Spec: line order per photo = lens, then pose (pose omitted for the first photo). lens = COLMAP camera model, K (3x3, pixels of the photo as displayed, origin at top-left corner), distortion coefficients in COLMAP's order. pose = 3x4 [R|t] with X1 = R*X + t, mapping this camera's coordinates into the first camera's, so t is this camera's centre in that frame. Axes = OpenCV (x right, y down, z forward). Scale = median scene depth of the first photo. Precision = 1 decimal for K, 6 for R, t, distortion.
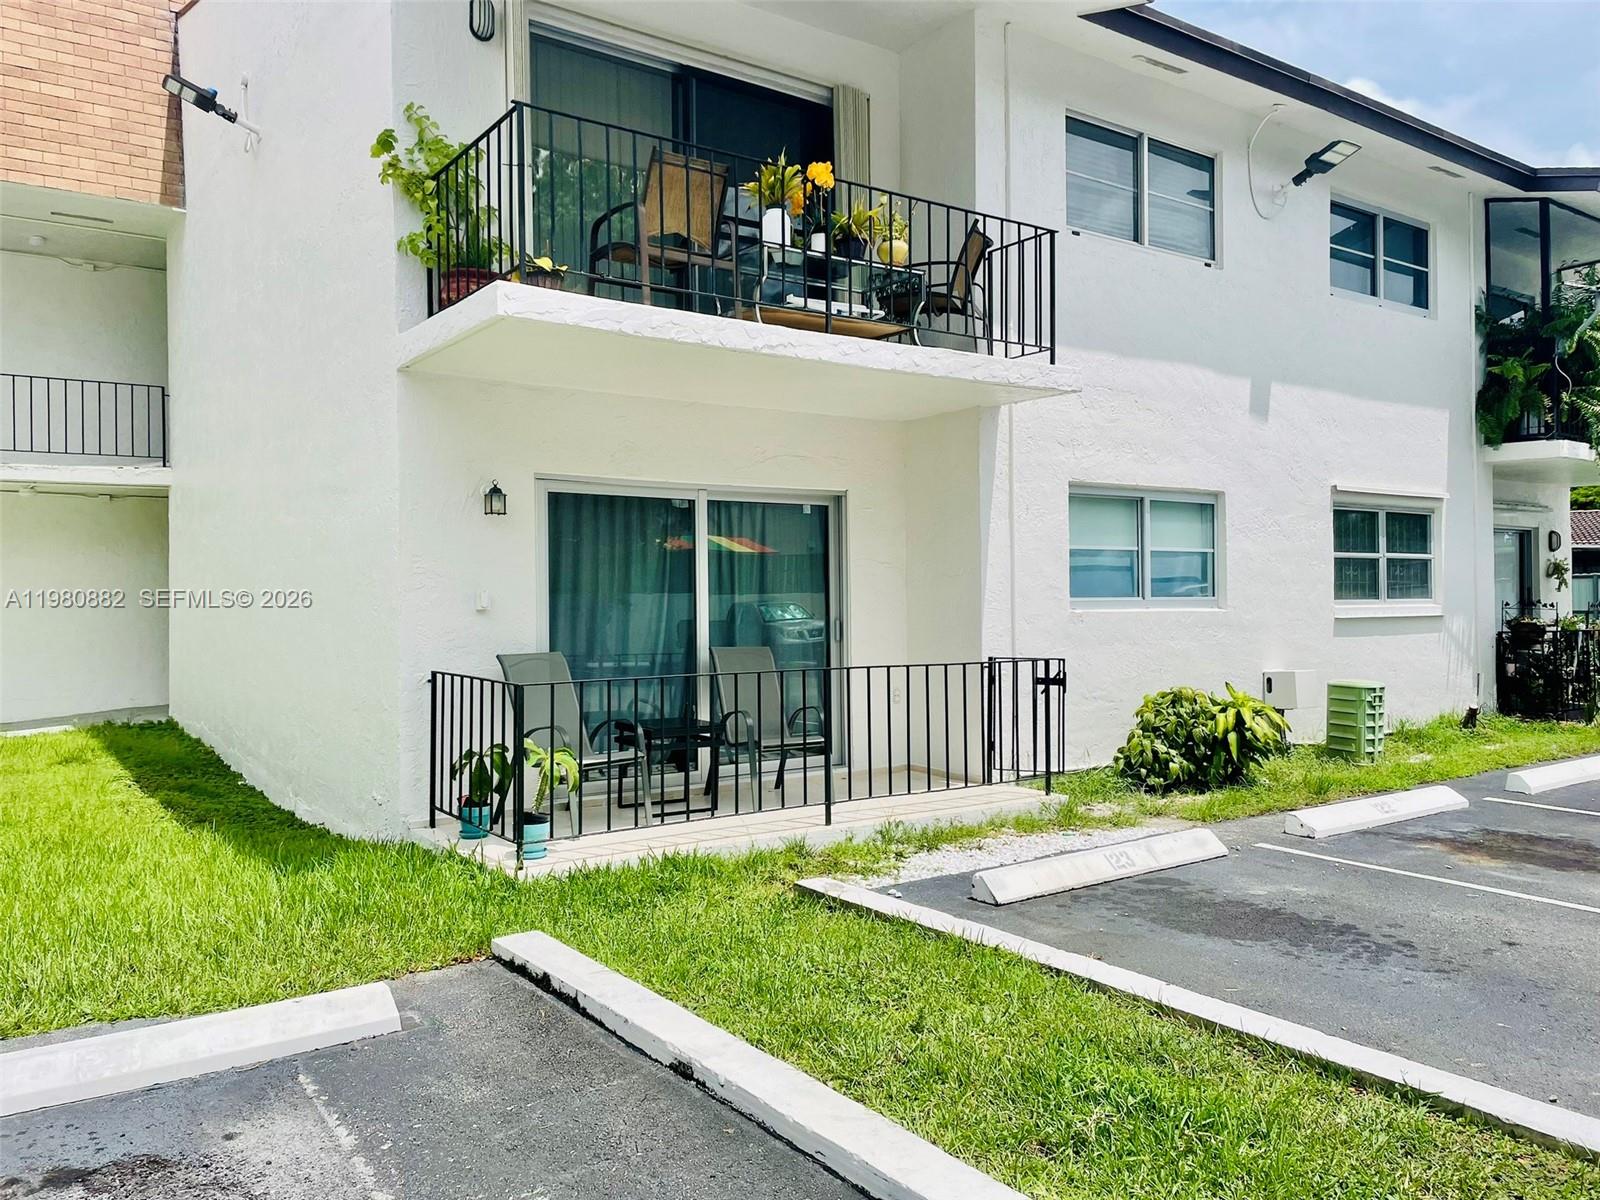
lens RADIAL K [[1193.4, 0, 792.1], [0, 1193.4, 598.3], [0, 0, 1]] dist [0.071619, -0.099595]
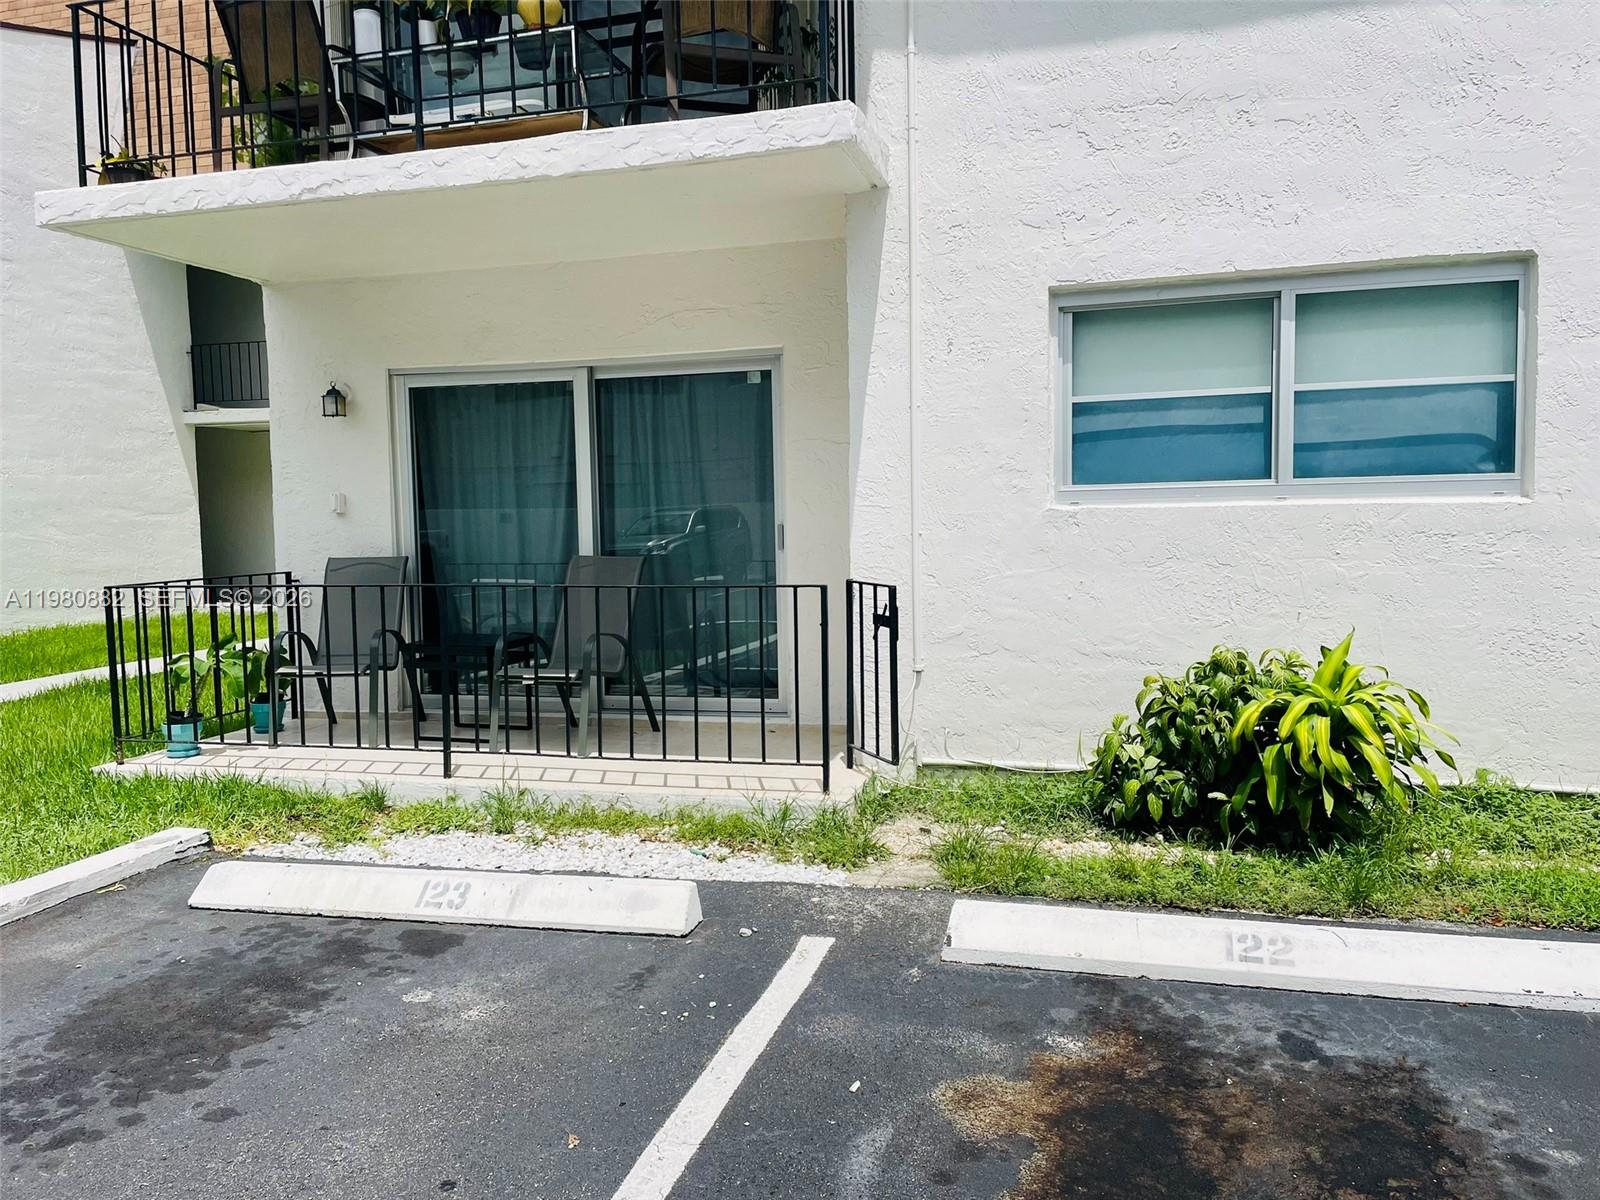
lens RADIAL K [[1211.0, 0, 805.3], [0, 1211.0, 599.9], [0, 0, 1]] dist [0.092075, -0.108800]
pose [[0.638044, 0.048259, -0.768486, 0.671892], [0.016861, 0.996919, 0.076603, 0.008600], [0.769815, -0.061834, 0.635265, 0.552242]]
